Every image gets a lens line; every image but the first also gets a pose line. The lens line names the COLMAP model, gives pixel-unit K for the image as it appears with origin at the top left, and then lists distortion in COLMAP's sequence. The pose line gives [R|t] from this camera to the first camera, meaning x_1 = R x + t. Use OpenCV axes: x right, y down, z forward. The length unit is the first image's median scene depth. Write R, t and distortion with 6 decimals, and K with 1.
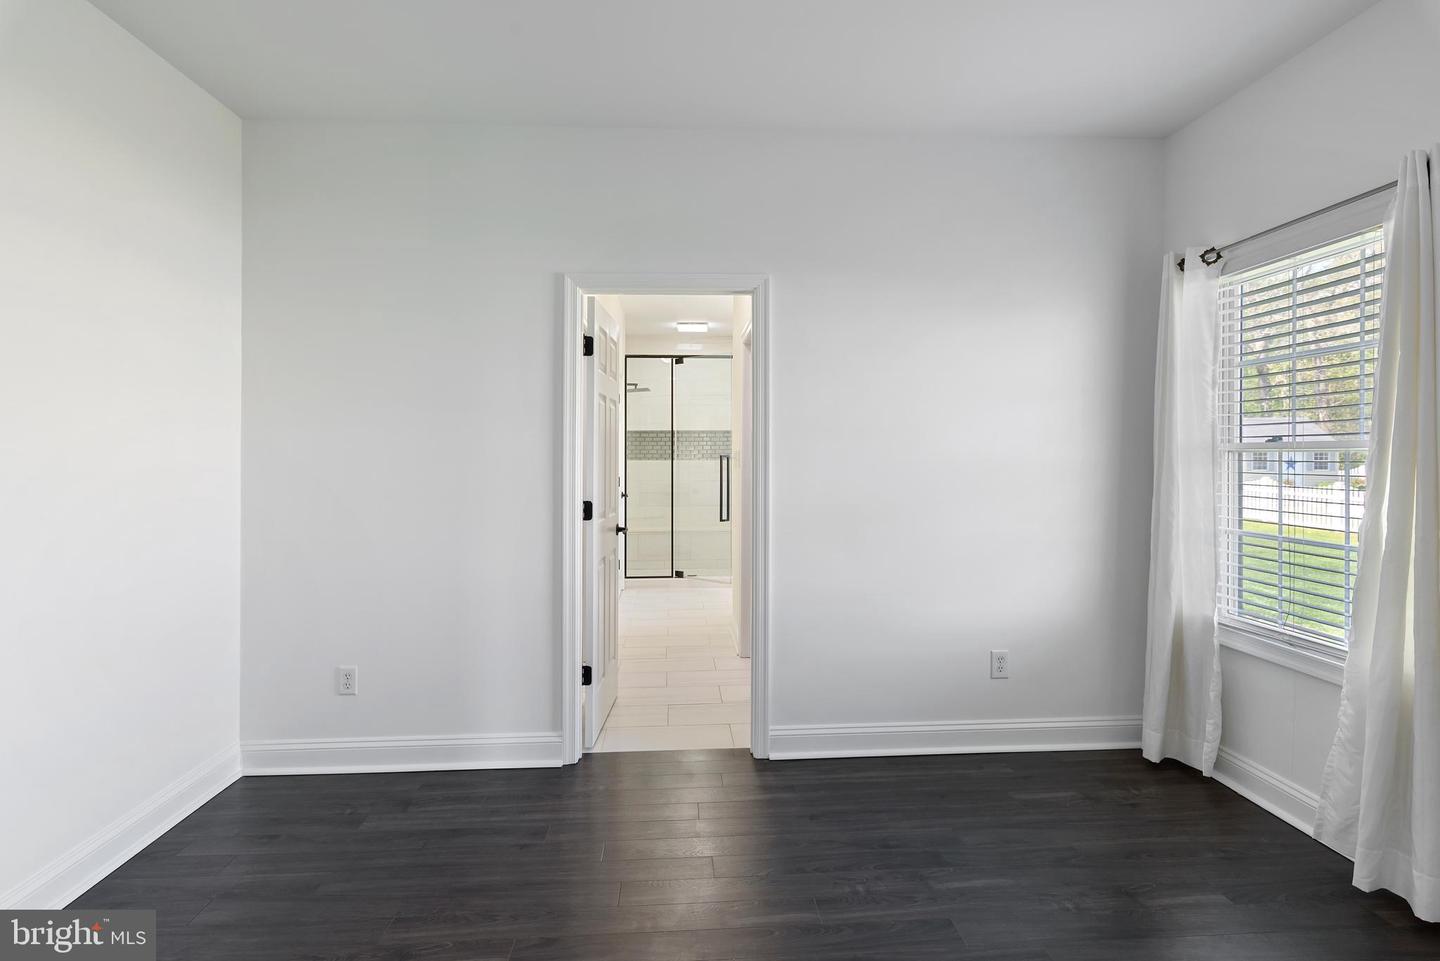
lens RADIAL K [[733.1, 0, 734.6], [0, 733.1, 451.3], [0, 0, 1]] dist [-0.004987, 0.003675]
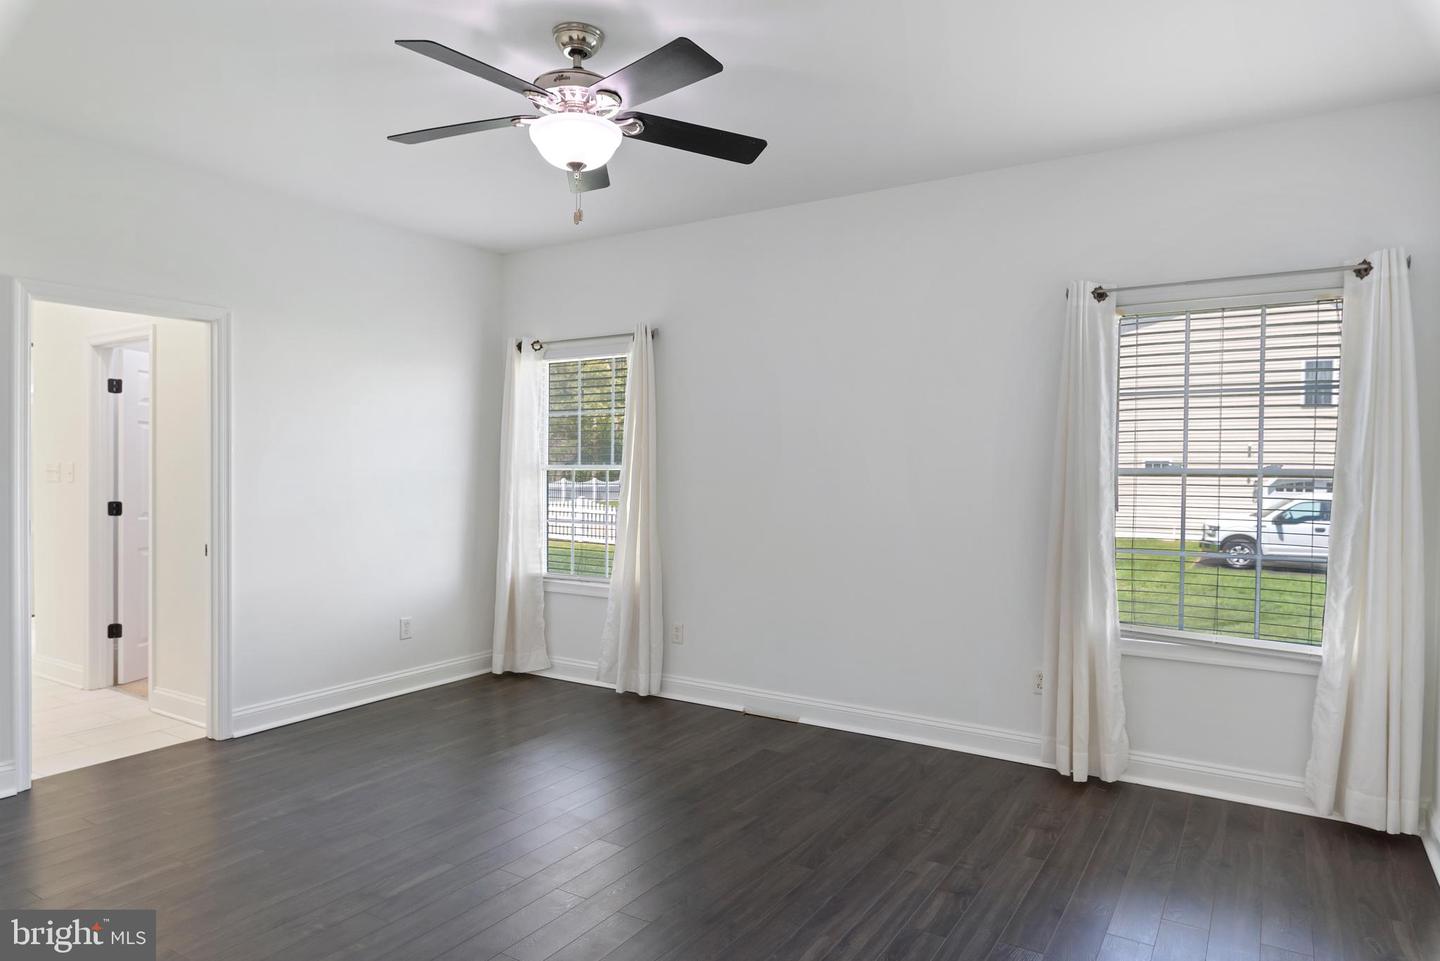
lens RADIAL K [[865.3, 0, 719.8], [0, 865.3, 479.5], [0, 0, 1]] dist [-0.000728, -0.000418]
pose [[0.584546, -0.004301, 0.811349, -0.599603], [-0.008555, 0.999898, 0.011465, -0.002337], [-0.811316, -0.013643, 0.584449, -0.391414]]
